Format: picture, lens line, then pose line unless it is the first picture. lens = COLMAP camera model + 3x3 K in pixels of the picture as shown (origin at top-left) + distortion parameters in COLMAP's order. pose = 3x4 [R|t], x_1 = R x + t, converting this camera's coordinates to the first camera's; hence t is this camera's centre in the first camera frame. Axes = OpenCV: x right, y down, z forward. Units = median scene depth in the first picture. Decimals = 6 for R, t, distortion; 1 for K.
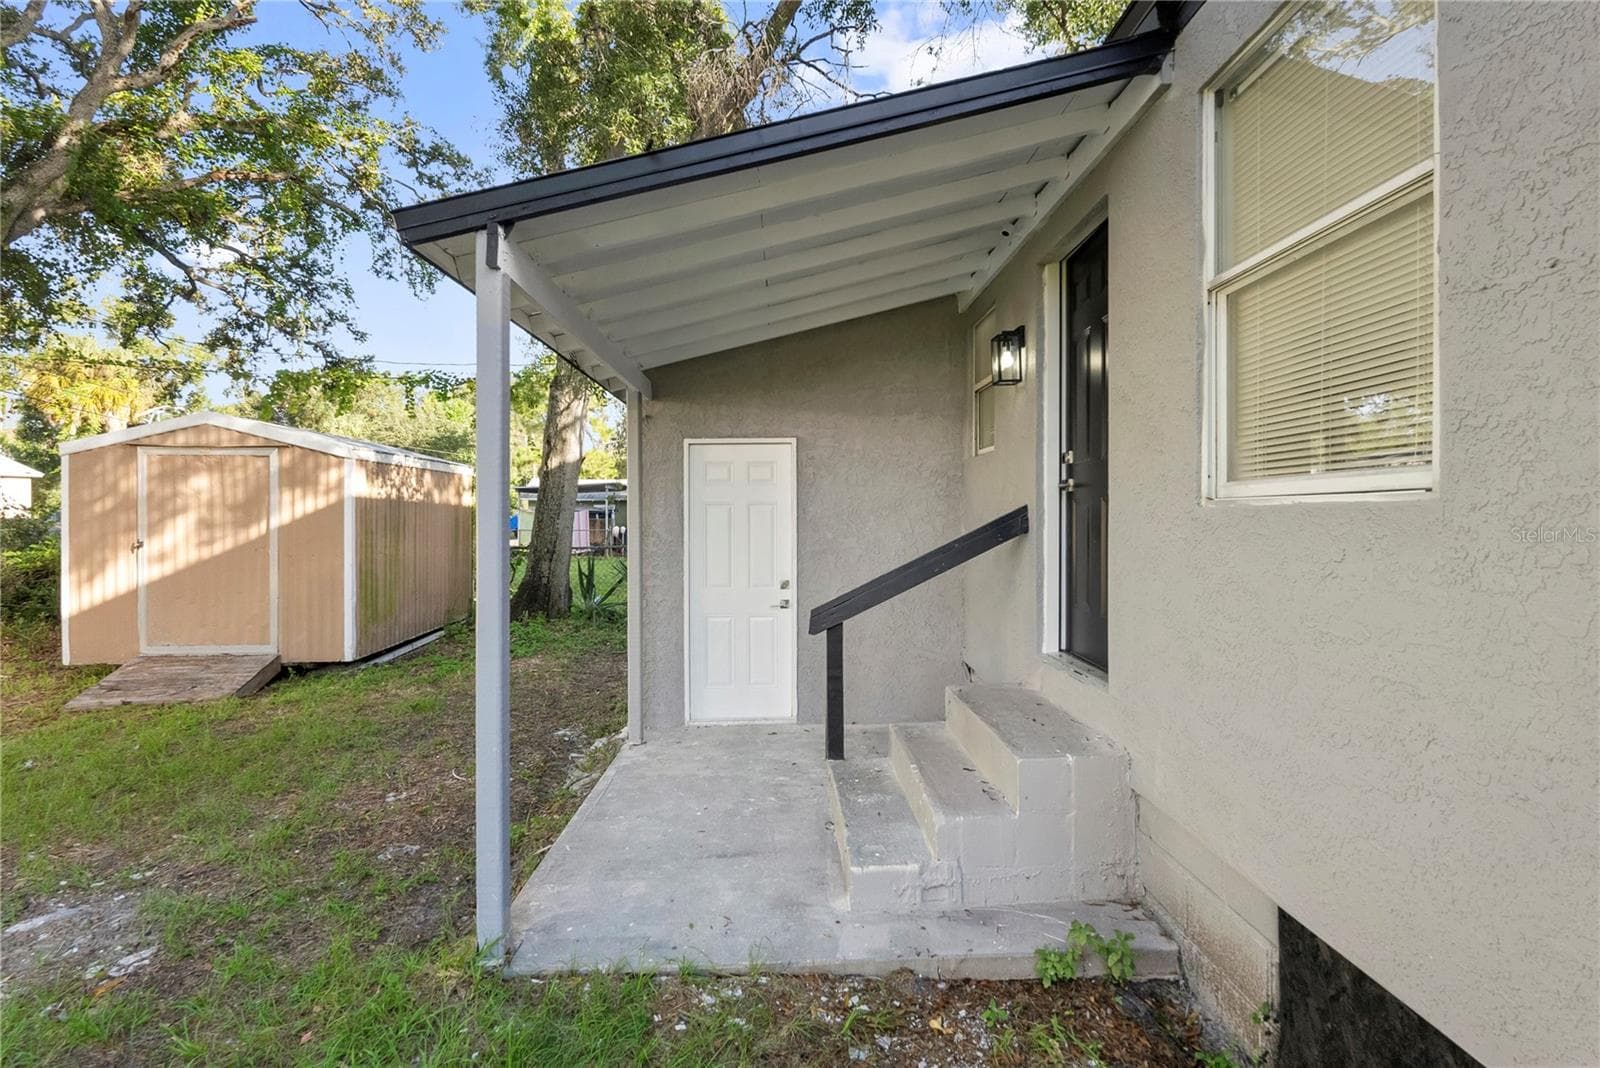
lens RADIAL K [[722.3, 0, 796.4], [0, 722.3, 506.2], [0, 0, 1]] dist [0.000149, 0.000136]
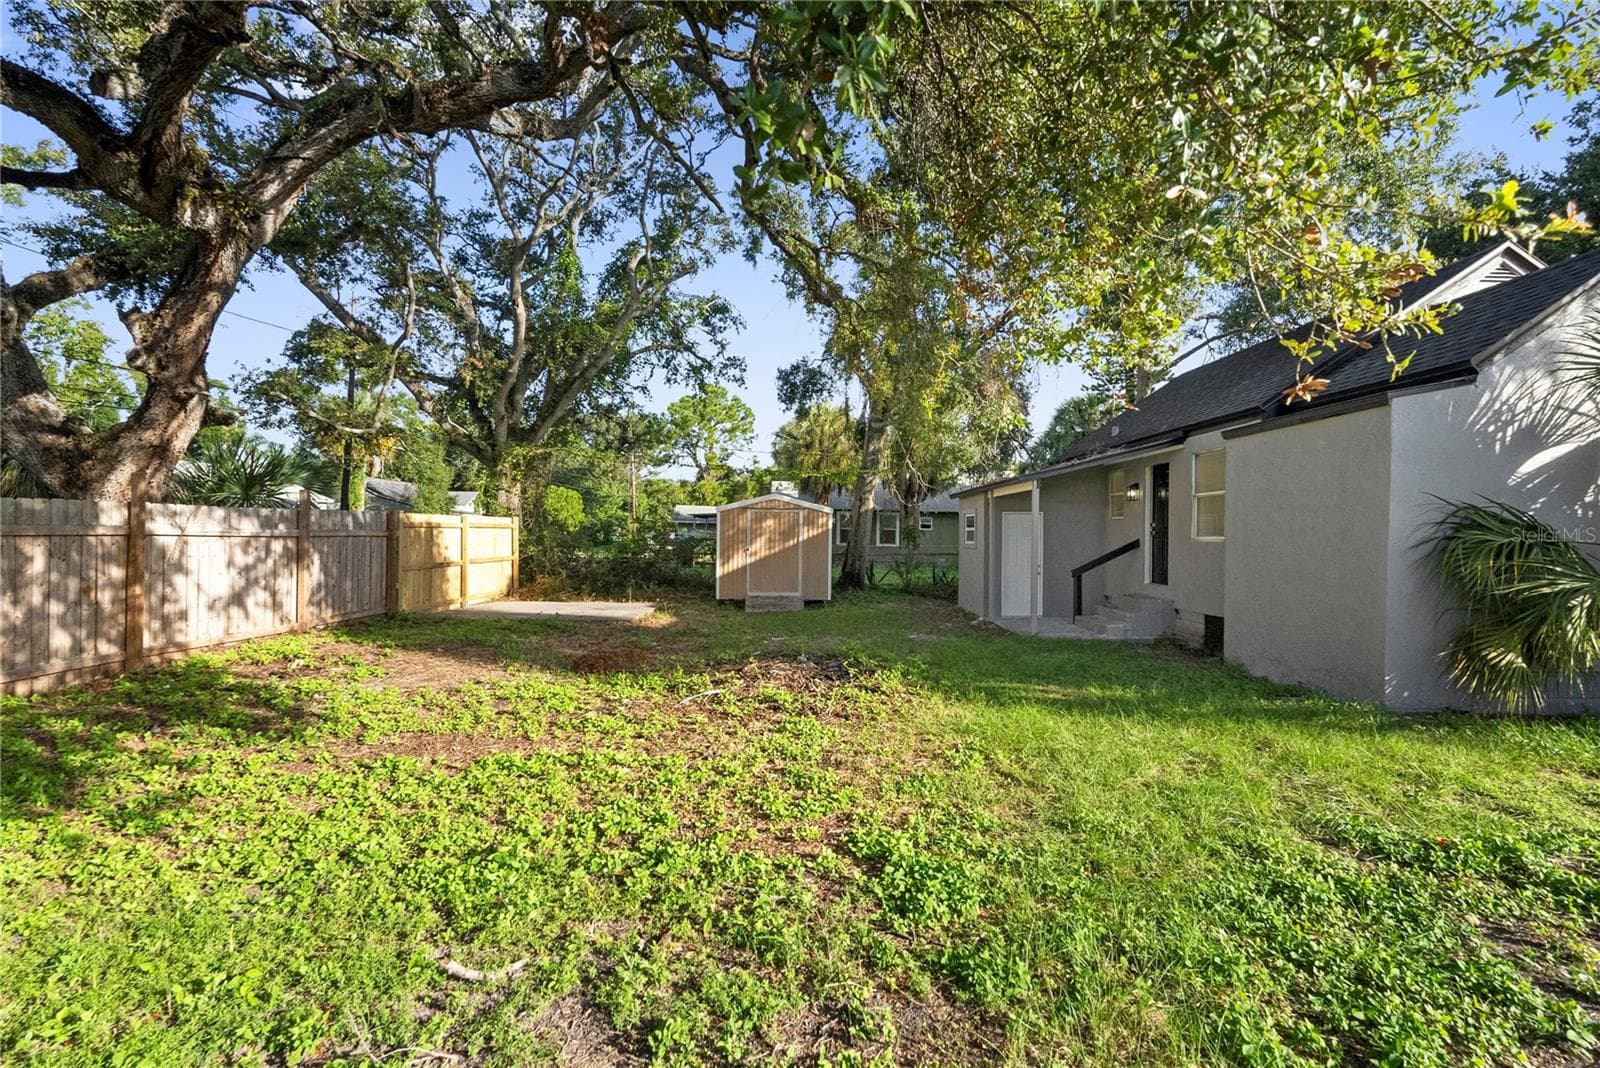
lens RADIAL K [[724.0, 0, 800.0], [0, 724.0, 534.0], [0, 0, 1]] dist [-0.000084, 0.000016]
pose [[0.999718, 0.008598, 0.022158, -0.773381], [-0.008889, 0.999875, 0.013082, -0.029879], [-0.022043, -0.013275, 0.999669, -1.347712]]
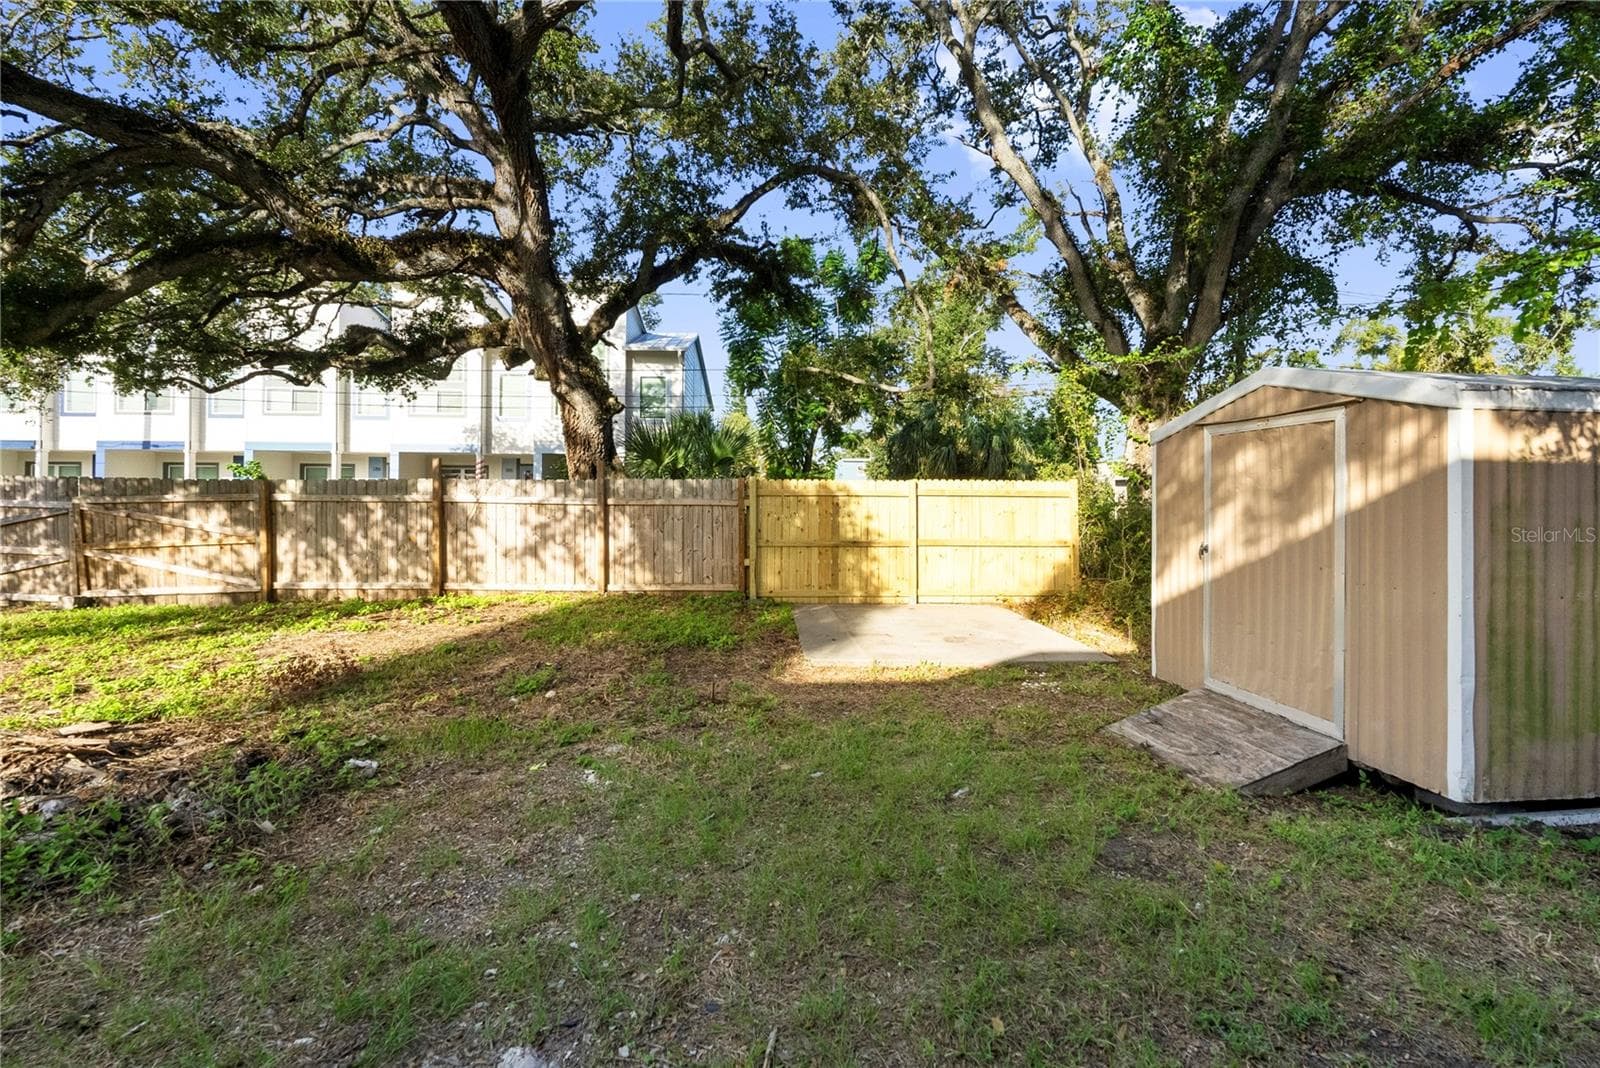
lens RADIAL K [[722.3, 0, 796.4], [0, 722.3, 506.2], [0, 0, 1]] dist [0.000149, 0.000136]
pose [[0.059067, 0.008027, -0.998222, -0.151480], [0.002513, 0.999963, 0.008190, 0.005867], [0.998251, -0.002992, 0.059045, 0.509830]]
